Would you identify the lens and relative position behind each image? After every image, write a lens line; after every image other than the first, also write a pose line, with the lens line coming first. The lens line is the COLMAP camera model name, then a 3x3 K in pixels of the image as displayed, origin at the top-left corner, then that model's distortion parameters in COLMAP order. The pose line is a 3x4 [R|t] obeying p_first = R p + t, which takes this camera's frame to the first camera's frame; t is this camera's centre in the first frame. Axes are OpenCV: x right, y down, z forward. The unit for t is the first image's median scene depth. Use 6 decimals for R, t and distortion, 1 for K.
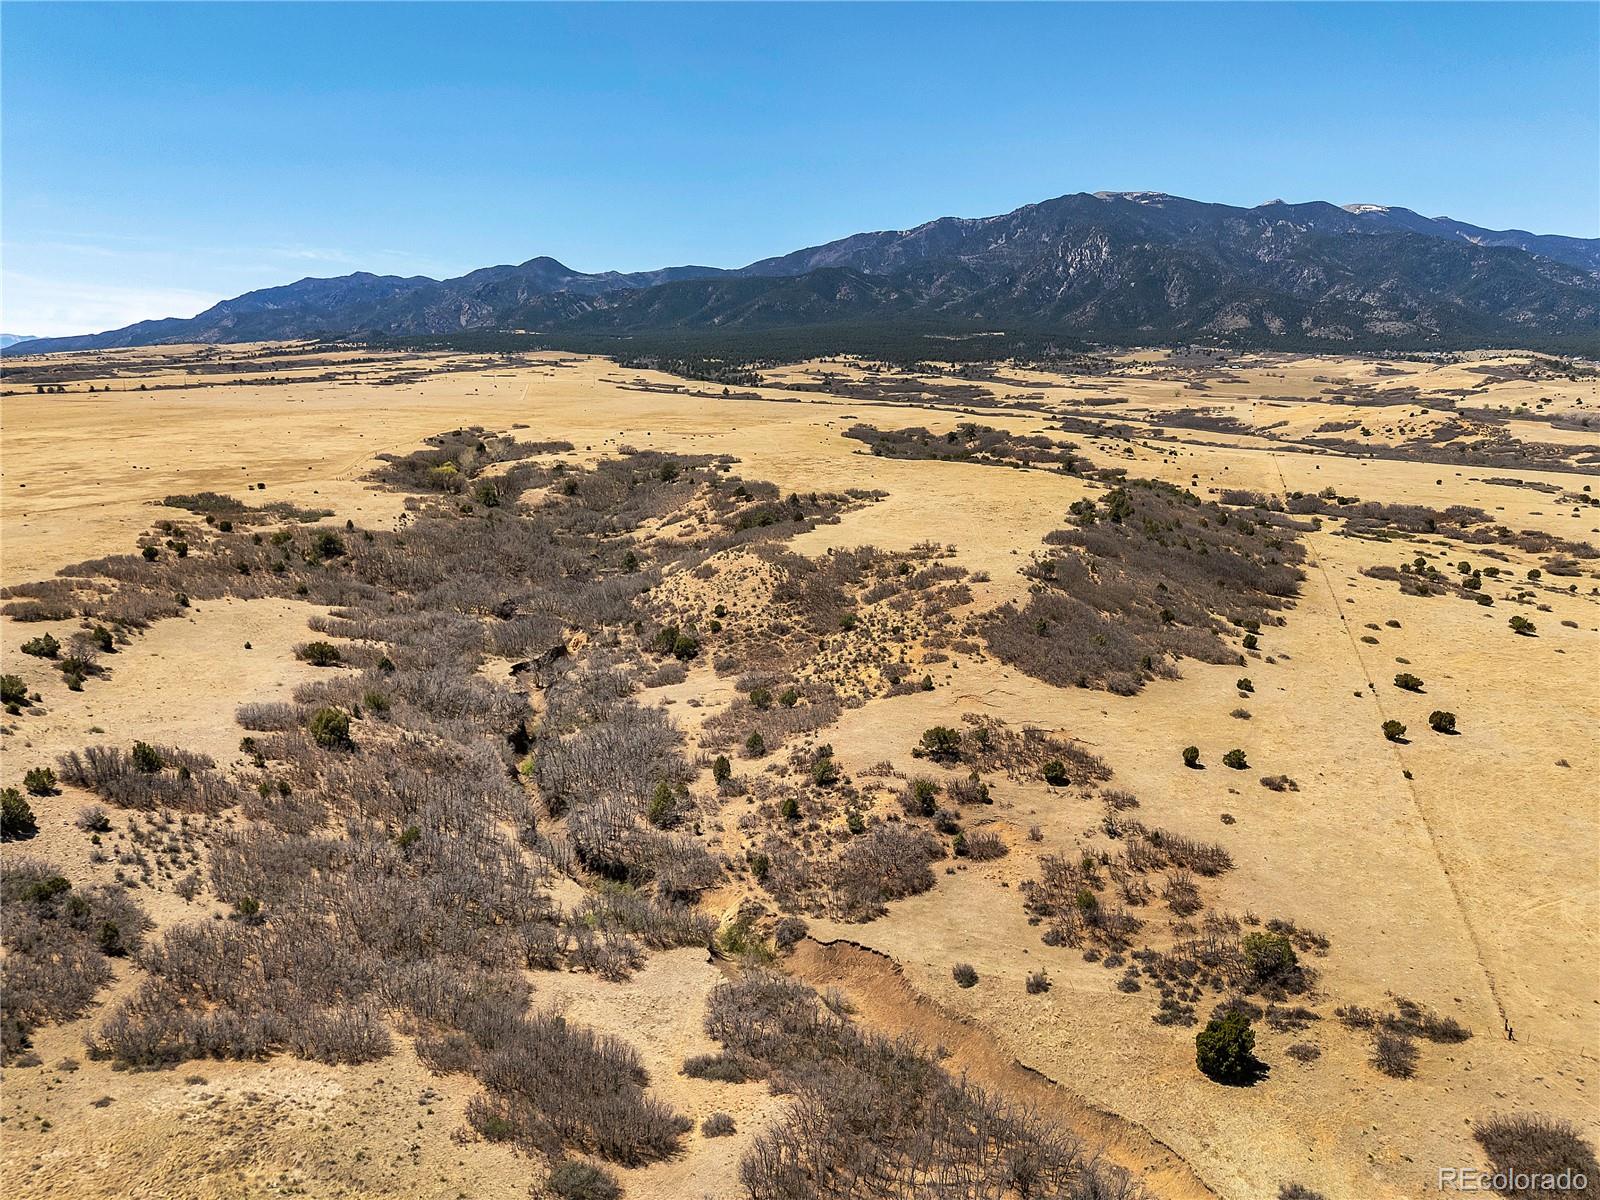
lens RADIAL K [[1169.7, 0, 800.0], [0, 1169.7, 600.0], [0, 0, 1]] dist [0.075144, -0.068085]
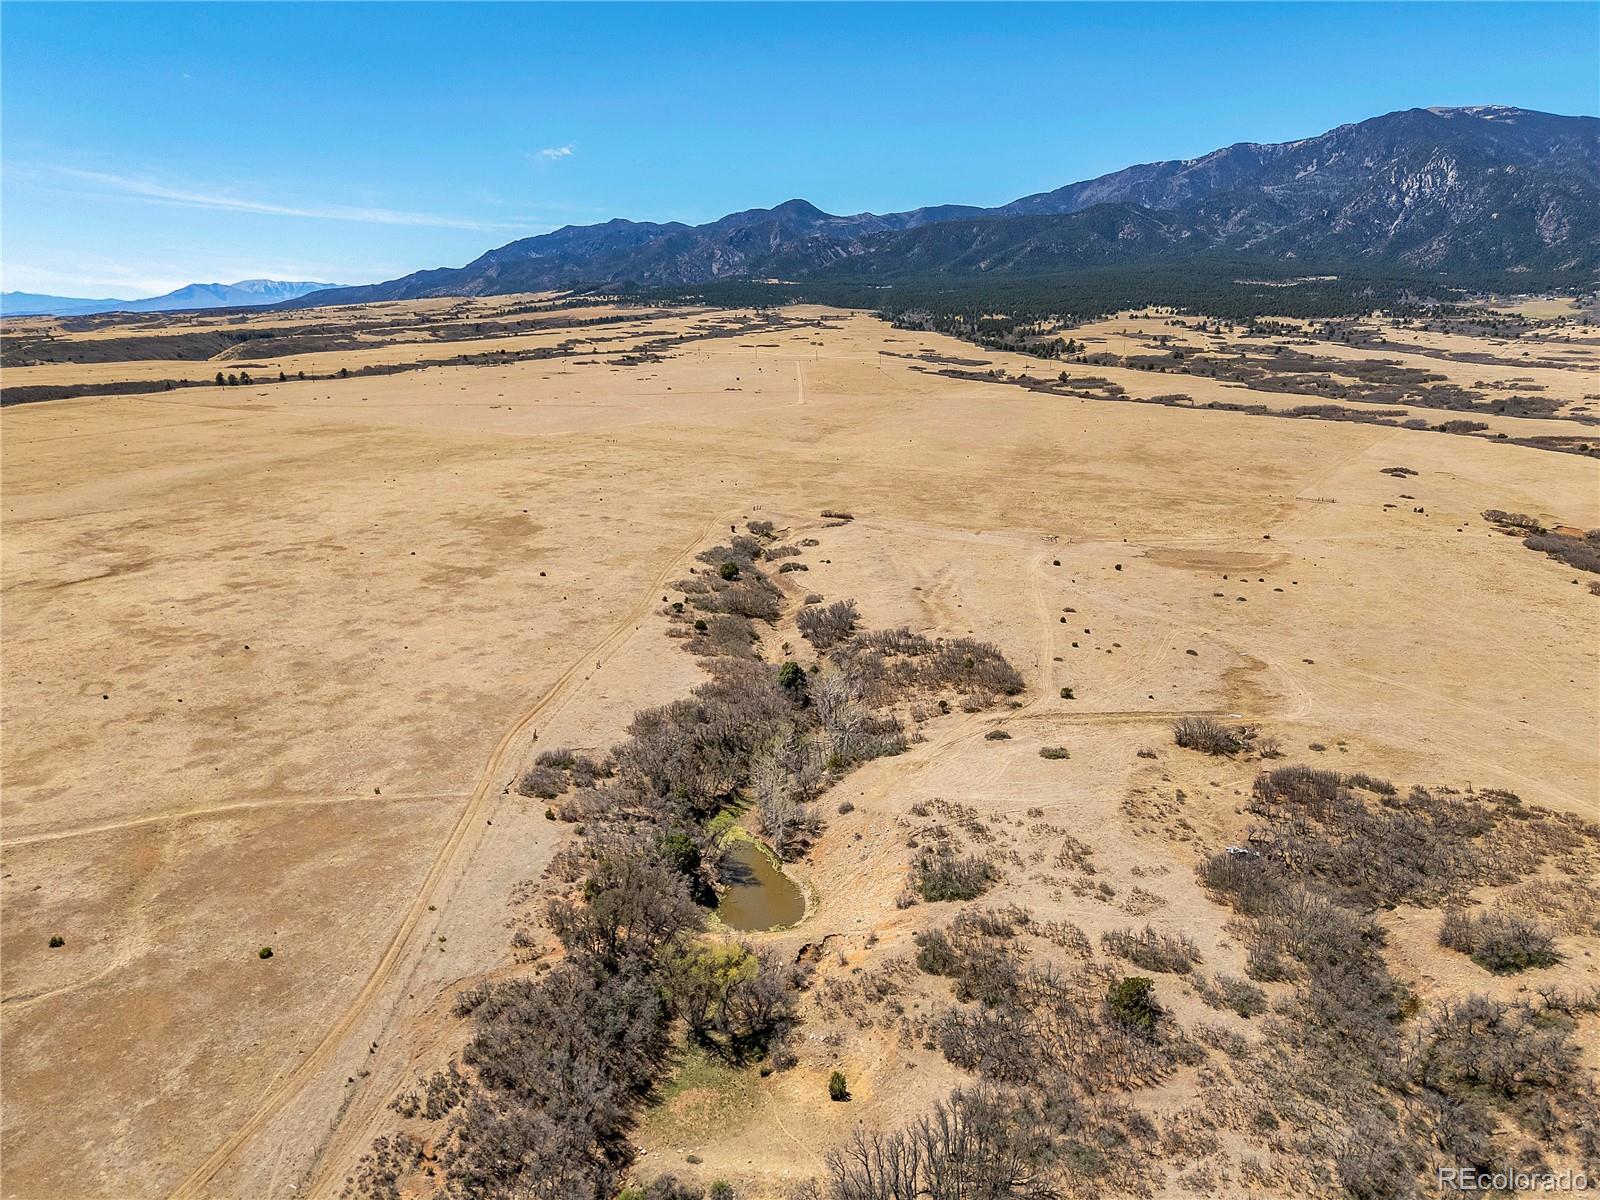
lens RADIAL K [[1171.4, 0, 800.0], [0, 1171.4, 600.0], [0, 0, 1]] dist [0.069000, -0.057668]
pose [[0.980125, 0.047178, -0.192687, -0.047919], [-0.038269, 0.998031, 0.049701, -0.043265], [0.194653, -0.041340, 0.980001, 0.150243]]
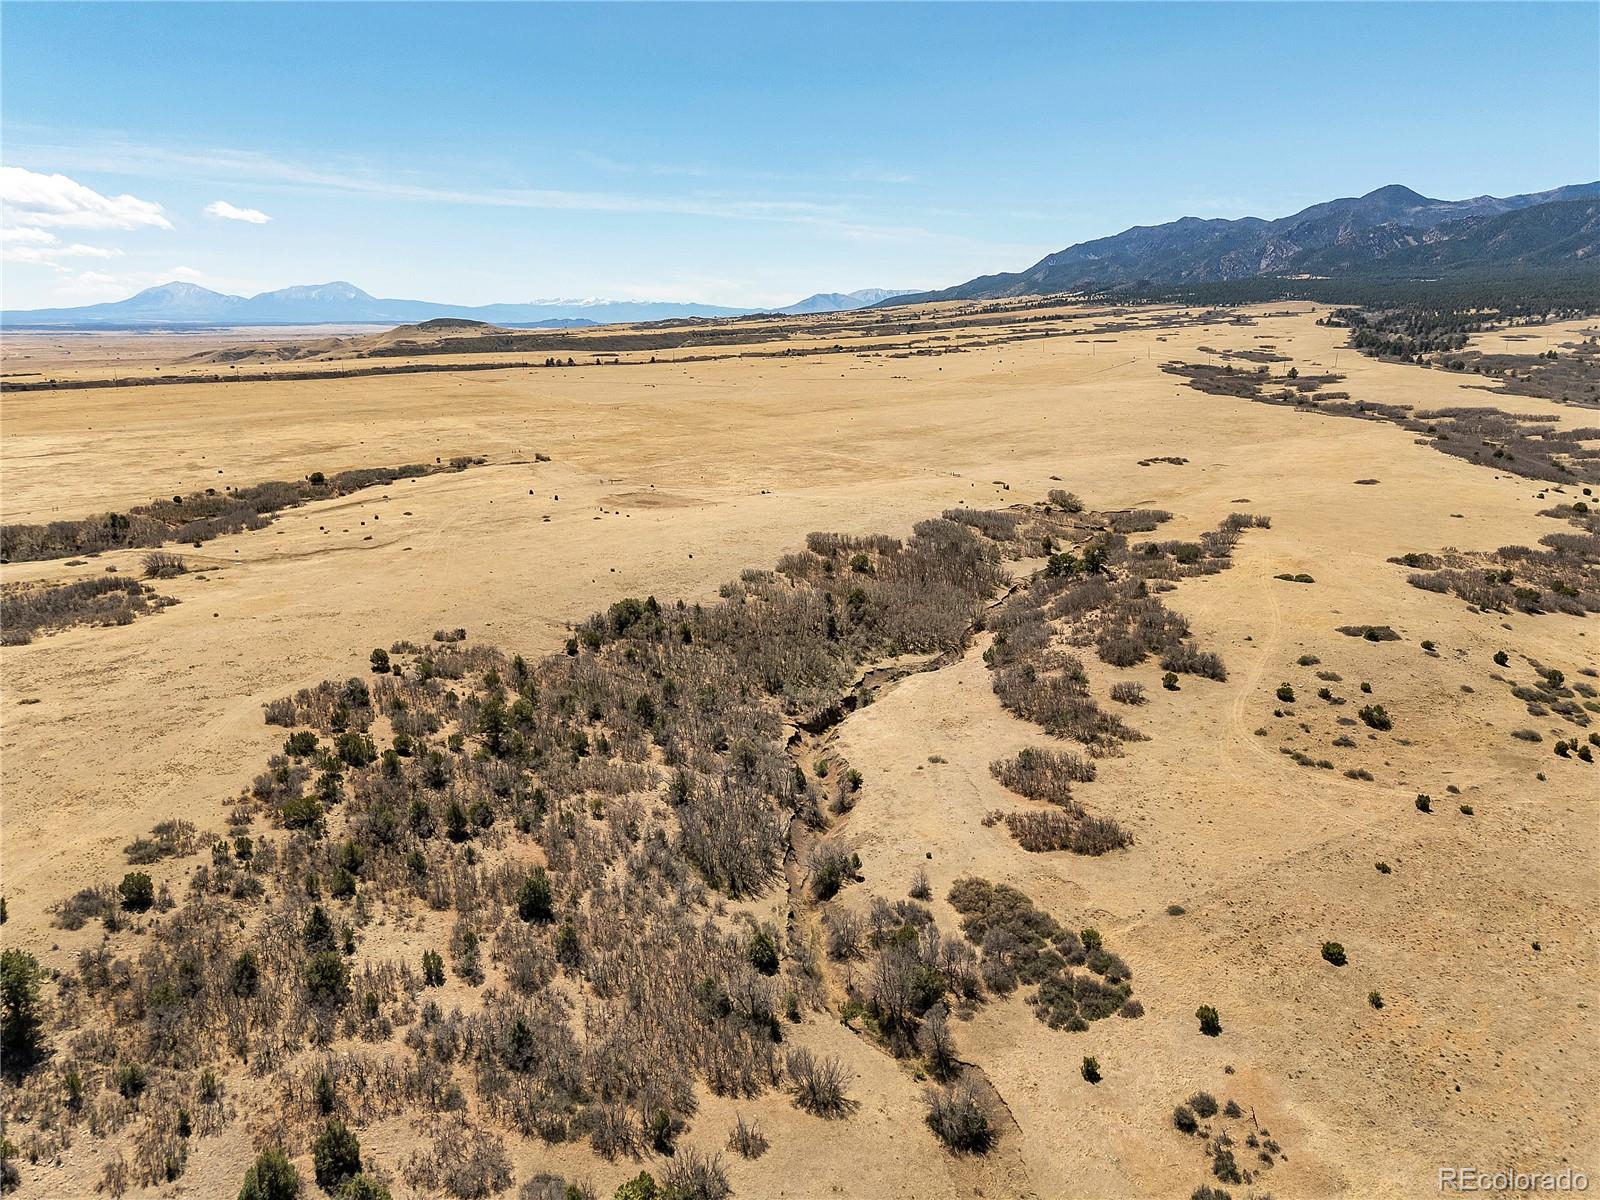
lens RADIAL K [[1169.7, 0, 800.0], [0, 1169.7, 600.0], [0, 0, 1]] dist [0.075144, -0.068085]
pose [[0.776045, 0.146842, -0.613345, 0.095812], [-0.119991, 0.989130, 0.084989, -0.045560], [0.619158, 0.007641, 0.785229, 0.181380]]
